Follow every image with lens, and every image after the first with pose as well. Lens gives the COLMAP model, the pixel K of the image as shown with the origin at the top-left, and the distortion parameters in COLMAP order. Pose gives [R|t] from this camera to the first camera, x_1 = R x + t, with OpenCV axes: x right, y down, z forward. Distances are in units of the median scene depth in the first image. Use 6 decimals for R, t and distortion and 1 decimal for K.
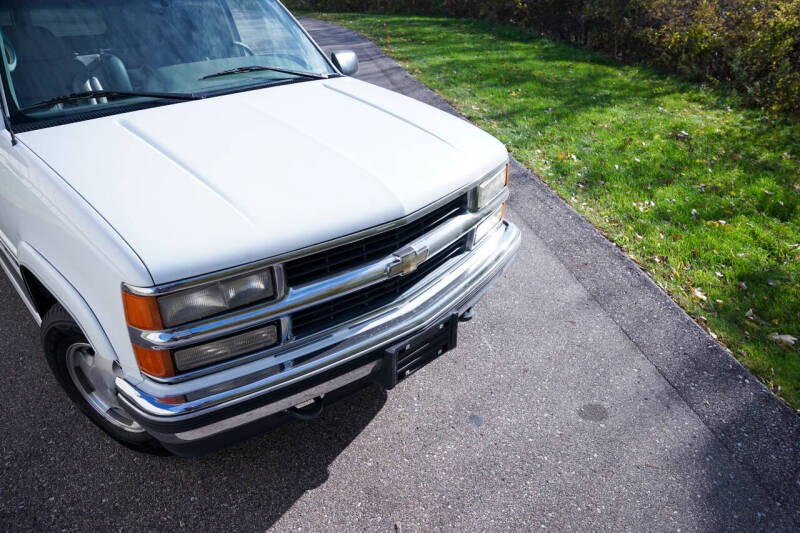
lens RADIAL K [[542.1, 0, 408.4], [0, 542.1, 258.0], [0, 0, 1]] dist [-0.142632, 0.111900]
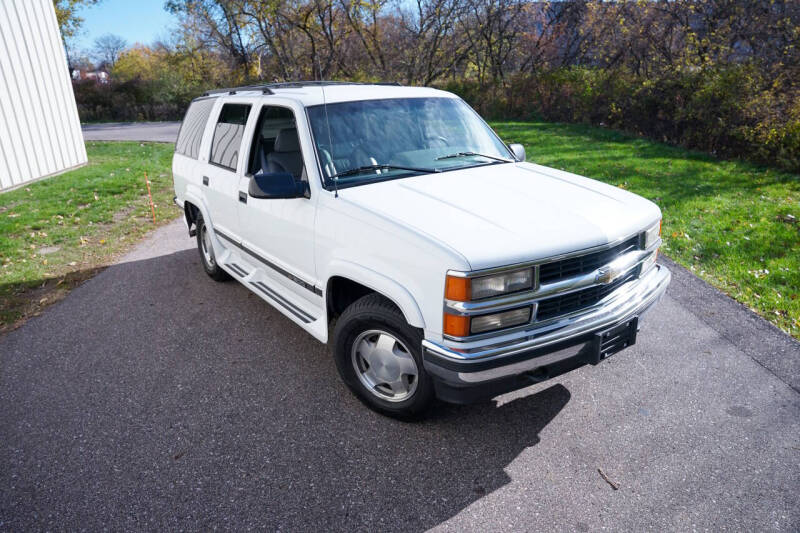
lens RADIAL K [[542.1, 0, 408.4], [0, 542.1, 258.0], [0, 0, 1]] dist [-0.142632, 0.111900]
pose [[0.988329, 0.010625, -0.151961, -0.139812], [-0.038204, 0.982972, -0.179740, 0.106457], [0.147464, 0.183448, 0.971906, -0.218300]]
